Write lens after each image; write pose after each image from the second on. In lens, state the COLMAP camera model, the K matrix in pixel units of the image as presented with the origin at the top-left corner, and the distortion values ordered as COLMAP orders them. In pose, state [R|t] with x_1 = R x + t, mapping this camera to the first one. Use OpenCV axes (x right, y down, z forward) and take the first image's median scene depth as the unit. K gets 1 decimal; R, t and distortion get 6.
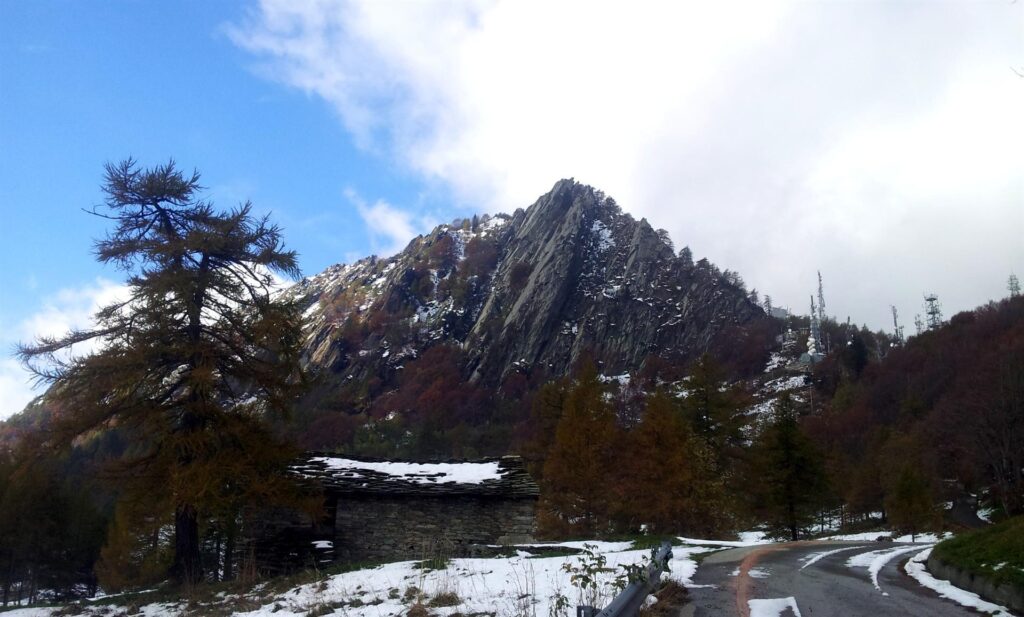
lens RADIAL K [[862.8, 0, 510.6], [0, 862.8, 305.3], [0, 0, 1]] dist [0.012291, -0.078476]
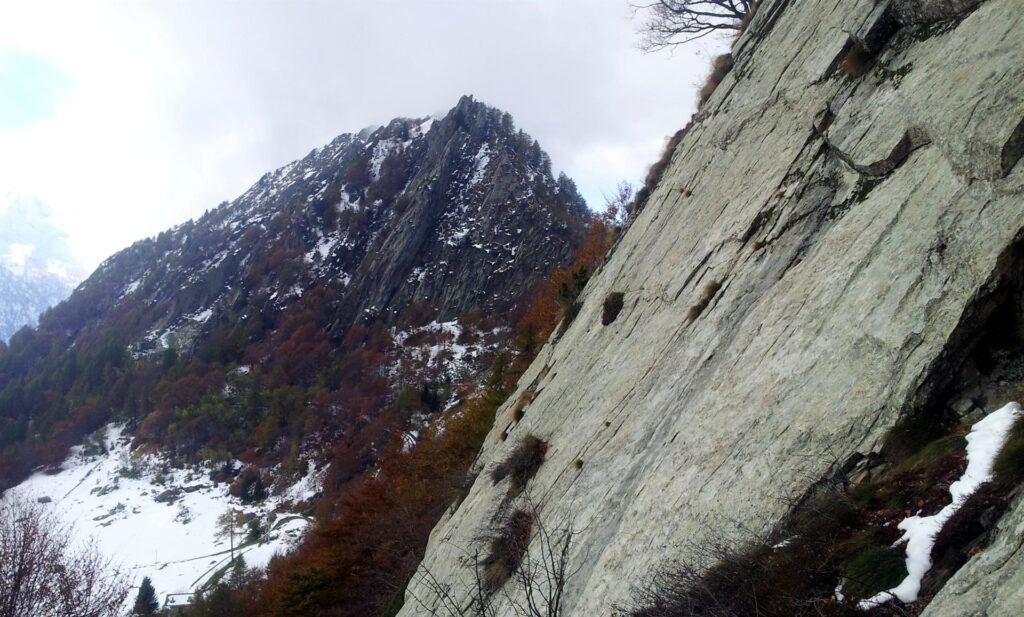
lens RADIAL K [[862.8, 0, 511.3], [0, 862.8, 312.5], [0, 0, 1]] dist [0.012291, -0.078476]
pose [[0.988848, -0.022860, -0.147163, 0.353833], [0.059029, 0.967377, 0.246366, -0.196192], [0.136730, -0.252306, 0.957939, -0.080115]]
